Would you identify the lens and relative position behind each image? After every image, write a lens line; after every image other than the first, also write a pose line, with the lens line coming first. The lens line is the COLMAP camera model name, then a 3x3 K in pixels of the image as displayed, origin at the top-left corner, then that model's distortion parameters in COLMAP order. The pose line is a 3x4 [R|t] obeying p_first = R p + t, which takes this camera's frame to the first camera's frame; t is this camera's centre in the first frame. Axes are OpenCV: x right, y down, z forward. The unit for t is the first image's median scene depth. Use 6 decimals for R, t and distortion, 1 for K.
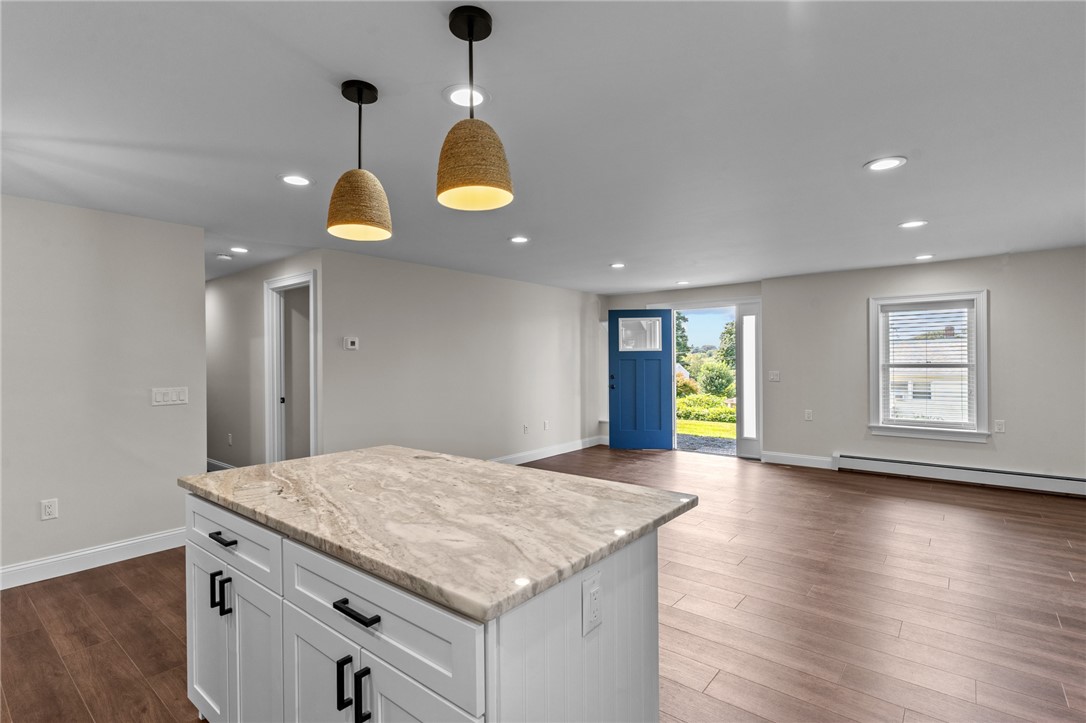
lens RADIAL K [[517.7, 0, 541.8], [0, 517.7, 362.4], [0, 0, 1]] dist [0.000117, -0.000205]
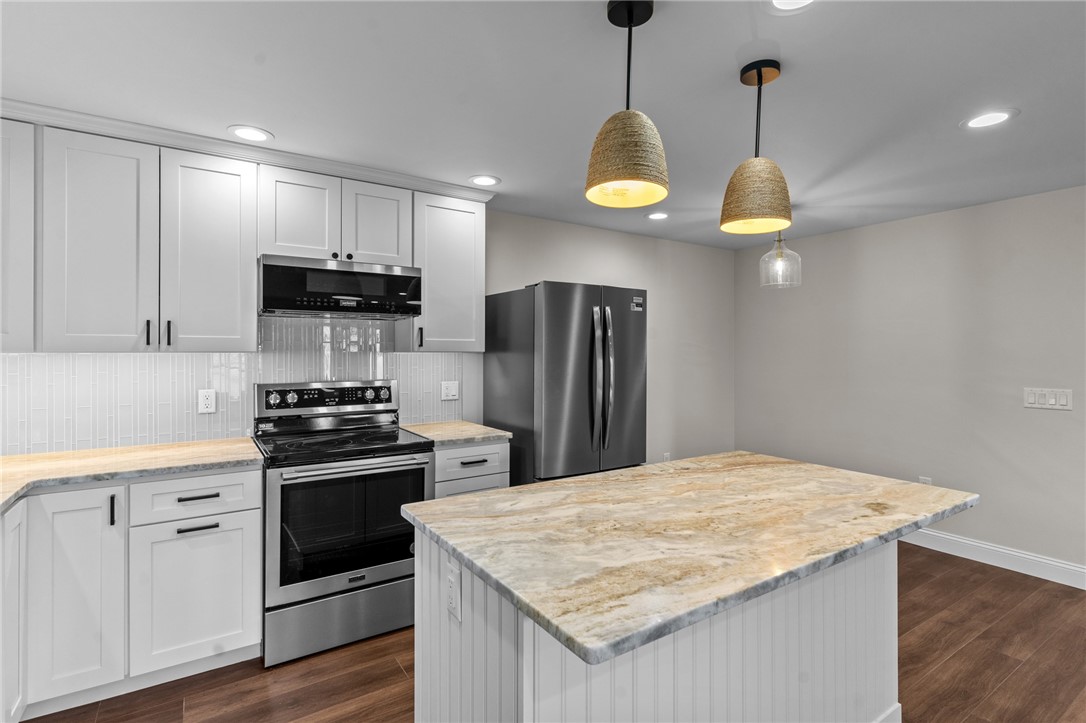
lens RADIAL K [[524.1, 0, 540.7], [0, 524.1, 352.4], [0, 0, 1]] dist [0.001663, 0.000137]
pose [[-0.302705, 0.007475, -0.953055, 0.703421], [-0.002119, 0.999961, 0.008516, -0.030633], [0.953082, 0.004597, -0.302677, 0.970524]]
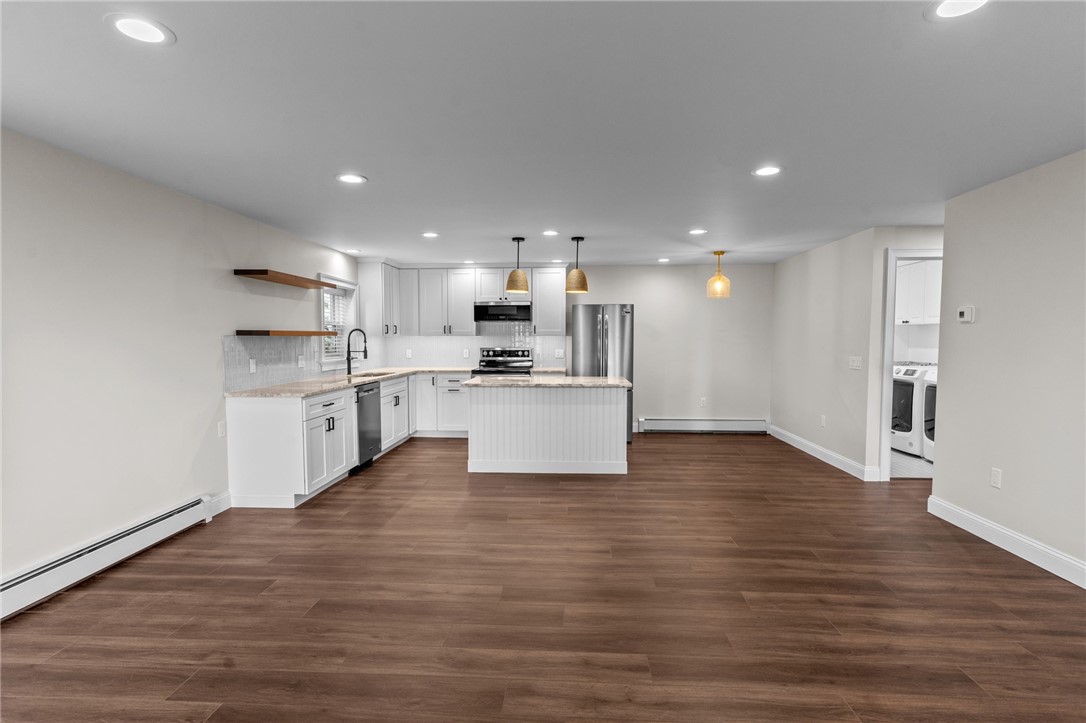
lens RADIAL K [[530.5, 0, 543.4], [0, 530.5, 363.8], [0, 0, 1]] dist [0.002339, -0.000191]
pose [[-0.808076, 0.037625, -0.587875, 1.546714], [0.005375, 0.998388, 0.056510, -0.030869], [0.589054, 0.042504, -0.806975, 3.366366]]
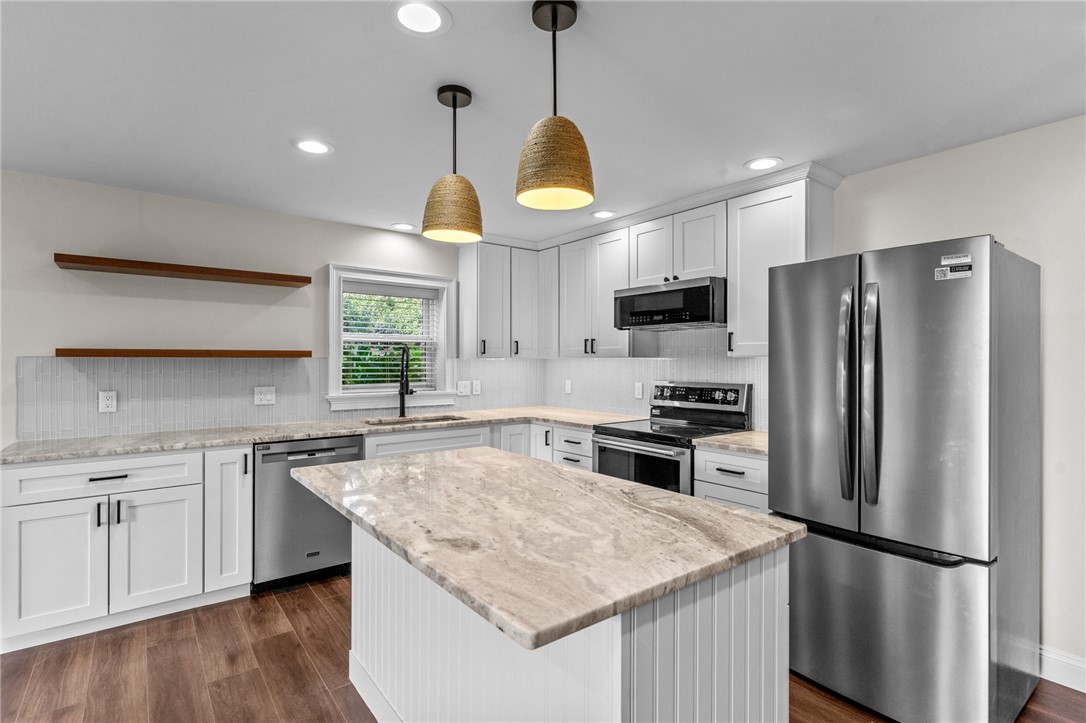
lens RADIAL K [[526.5, 0, 545.1], [0, 526.5, 361.2], [0, 0, 1]] dist [0.008722, 0.000008]
pose [[-0.974463, 0.006718, 0.224447, -0.543383], [0.007563, 0.999967, 0.002904, -0.010825], [-0.224421, 0.004528, -0.974482, 1.883644]]
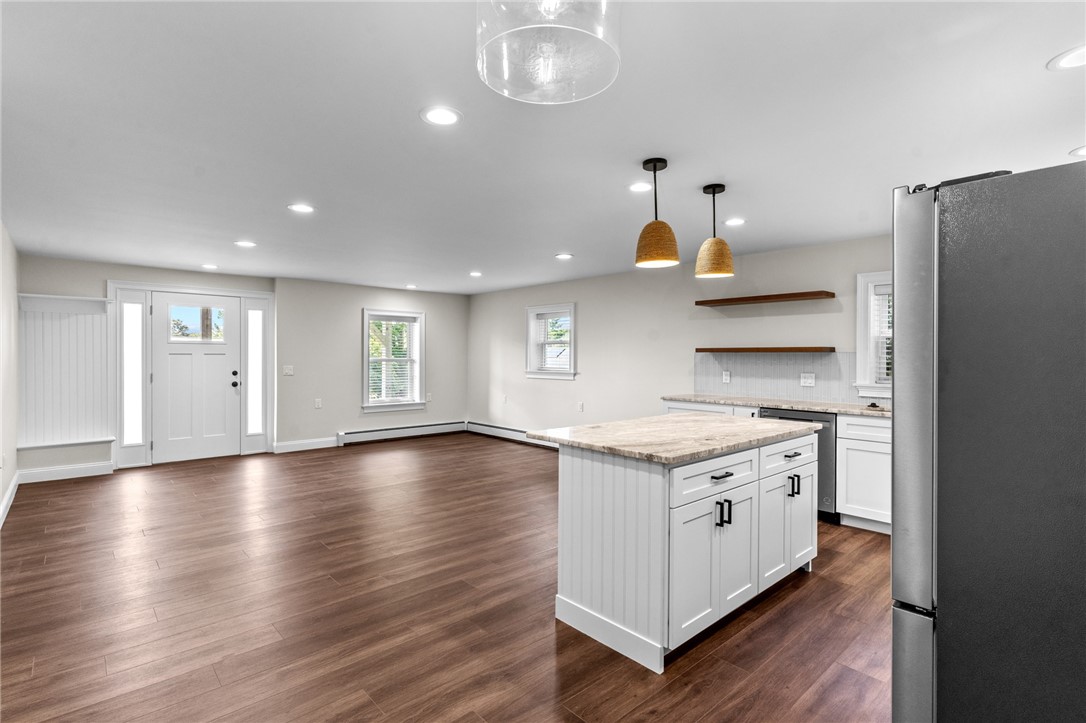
lens RADIAL K [[524.1, 0, 540.7], [0, 524.1, 352.4], [0, 0, 1]] dist [0.001663, 0.000137]
pose [[0.153588, 0.012700, 0.988053, -1.948705], [-0.000679, 0.999919, -0.012747, 0.010016], [-0.988135, 0.001287, 0.153584, 1.149767]]
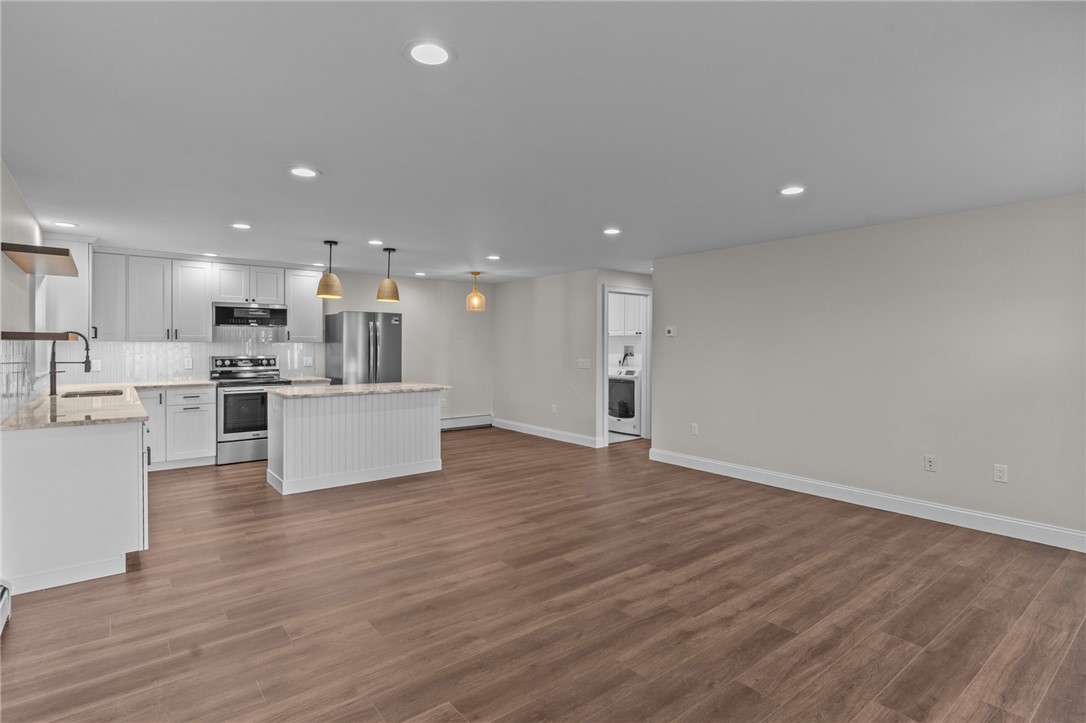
lens RADIAL K [[538.6, 0, 536.3], [0, 538.6, 350.0], [0, 0, 1]] dist [-0.000255, 0.000308]
pose [[-0.214743, 0.015188, -0.976552, 2.492702], [-0.004870, 0.999850, 0.016621, -0.034601], [0.976658, 0.008325, -0.214637, 2.565232]]
